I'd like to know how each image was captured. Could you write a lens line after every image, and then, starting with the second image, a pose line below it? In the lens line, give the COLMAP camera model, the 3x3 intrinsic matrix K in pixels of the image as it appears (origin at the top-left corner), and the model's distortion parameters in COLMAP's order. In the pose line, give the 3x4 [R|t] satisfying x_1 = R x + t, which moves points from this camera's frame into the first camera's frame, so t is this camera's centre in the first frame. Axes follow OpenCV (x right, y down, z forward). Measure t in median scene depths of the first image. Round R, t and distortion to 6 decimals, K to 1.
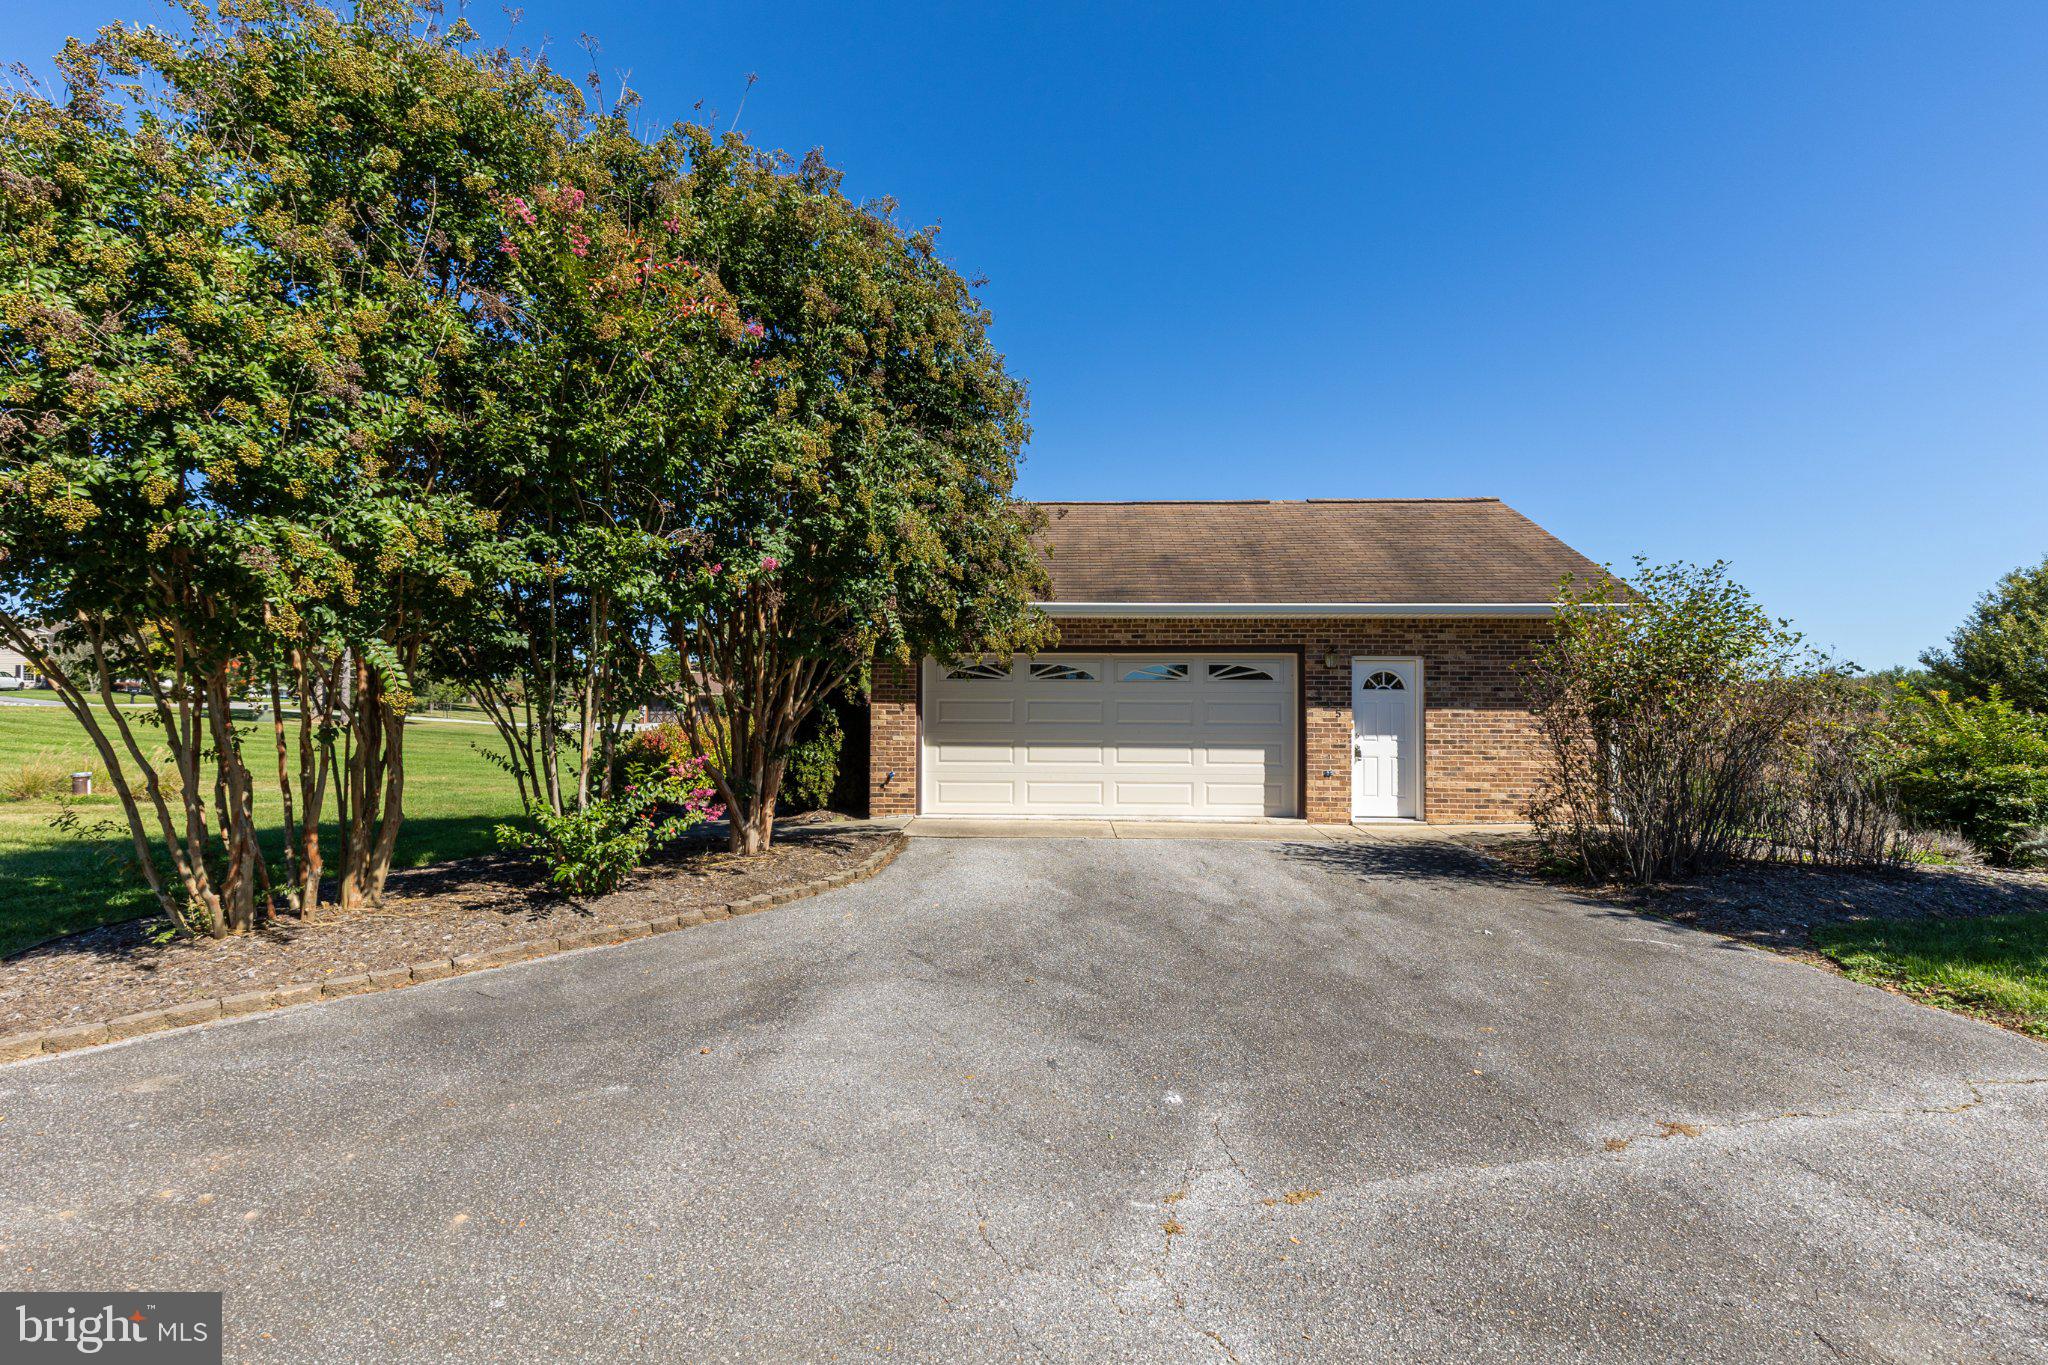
lens RADIAL K [[915.5, 0, 1034.6], [0, 915.5, 695.0], [0, 0, 1]] dist [0.004255, 0.000273]
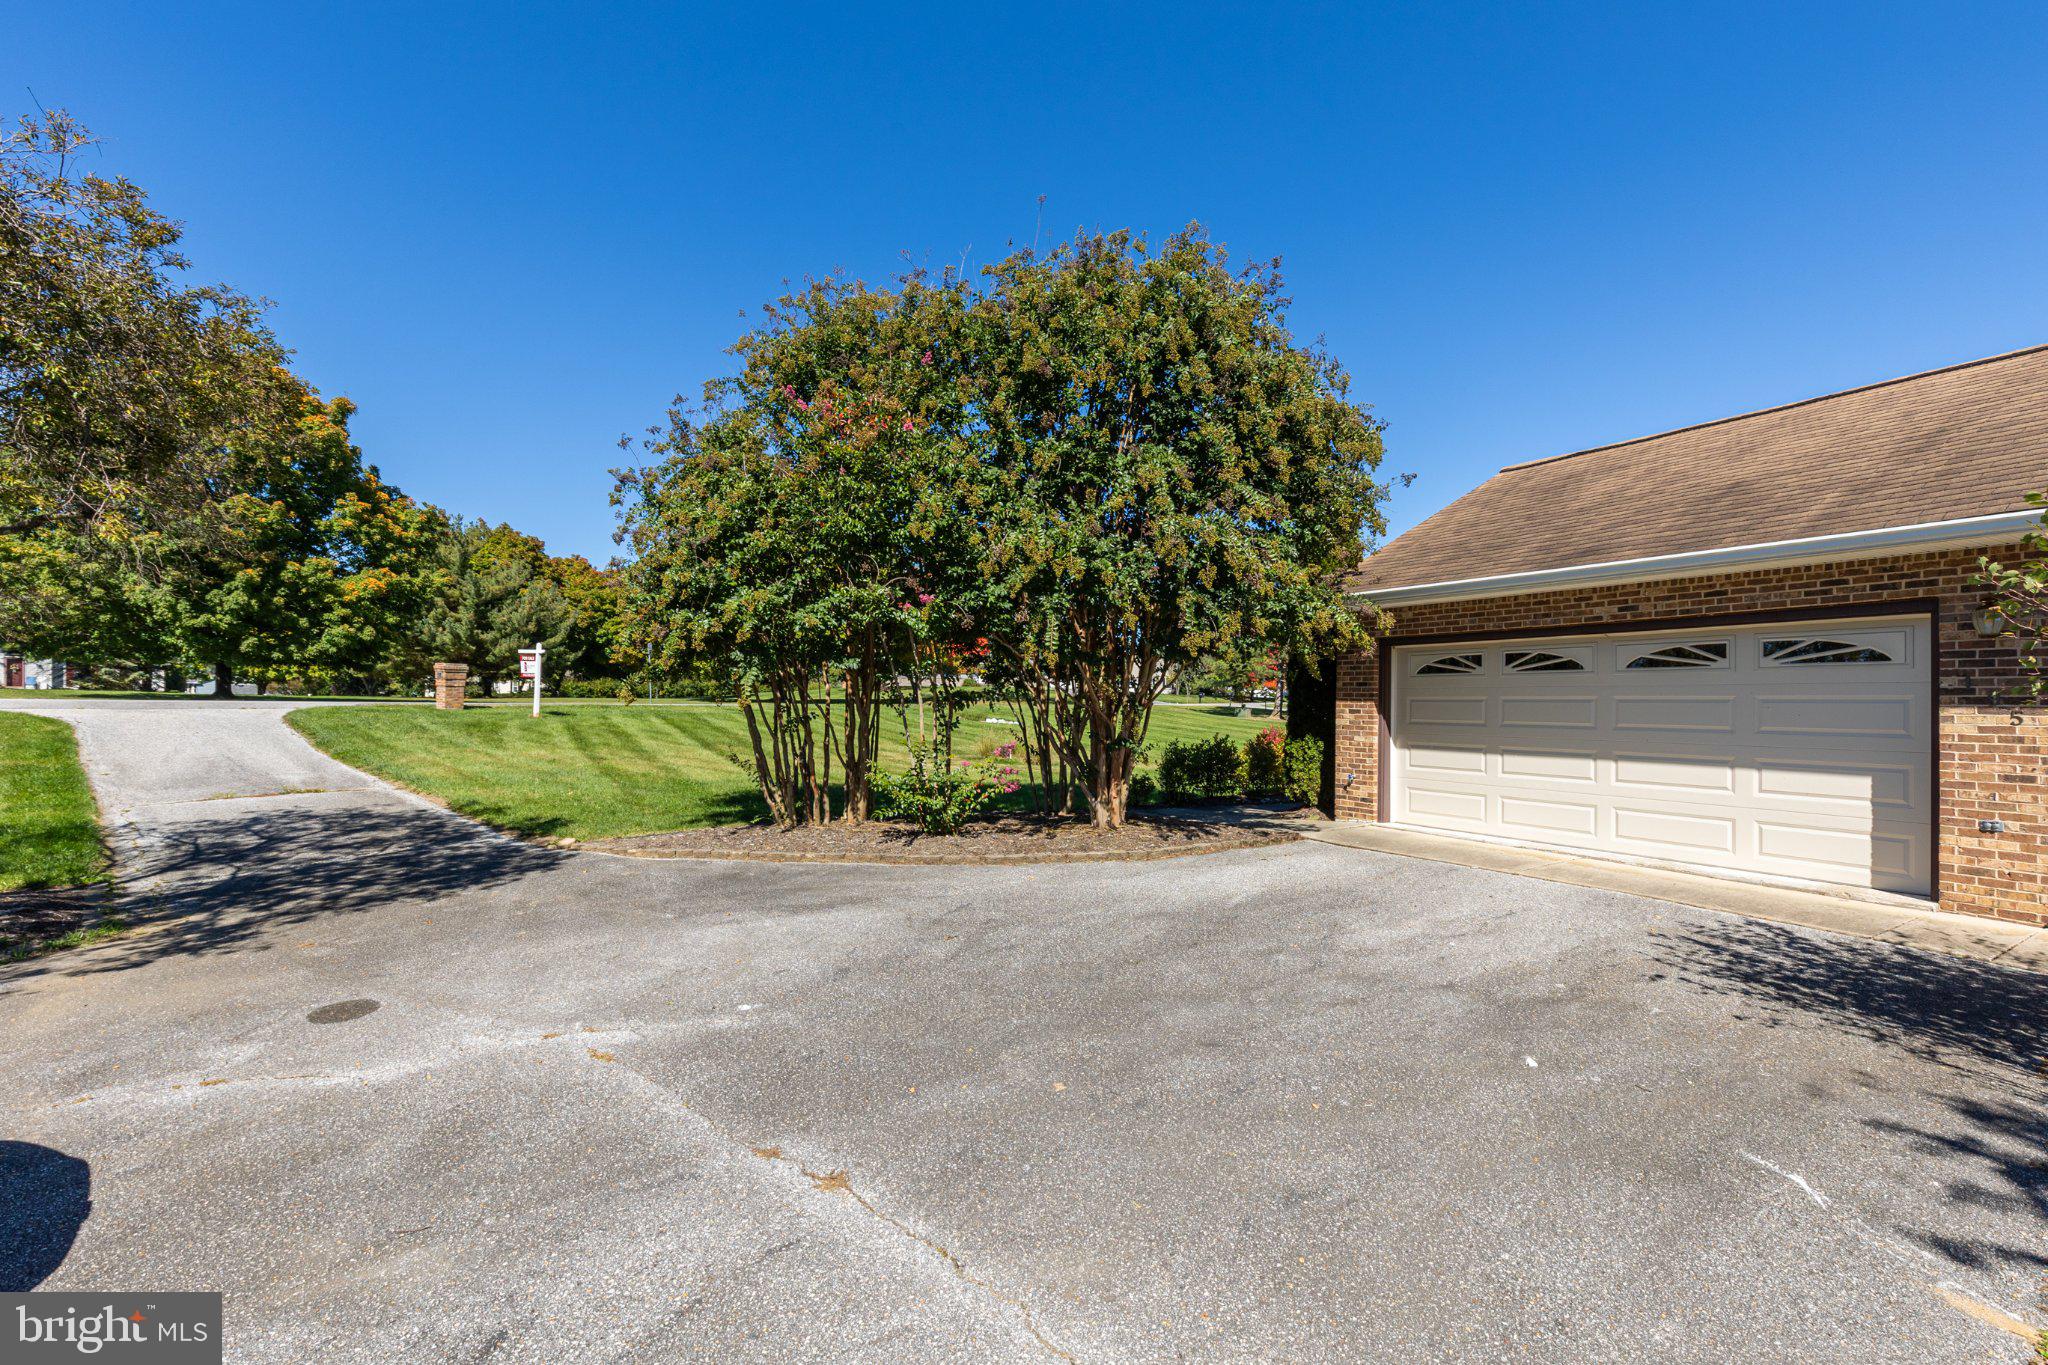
lens RADIAL K [[915.5, 0, 1034.6], [0, 915.5, 695.0], [0, 0, 1]] dist [0.004255, 0.000273]
pose [[0.539291, -0.008433, -0.842077, 0.959356], [0.007423, 0.999959, -0.005260, 0.009727], [0.842086, -0.003414, 0.539332, 0.430358]]
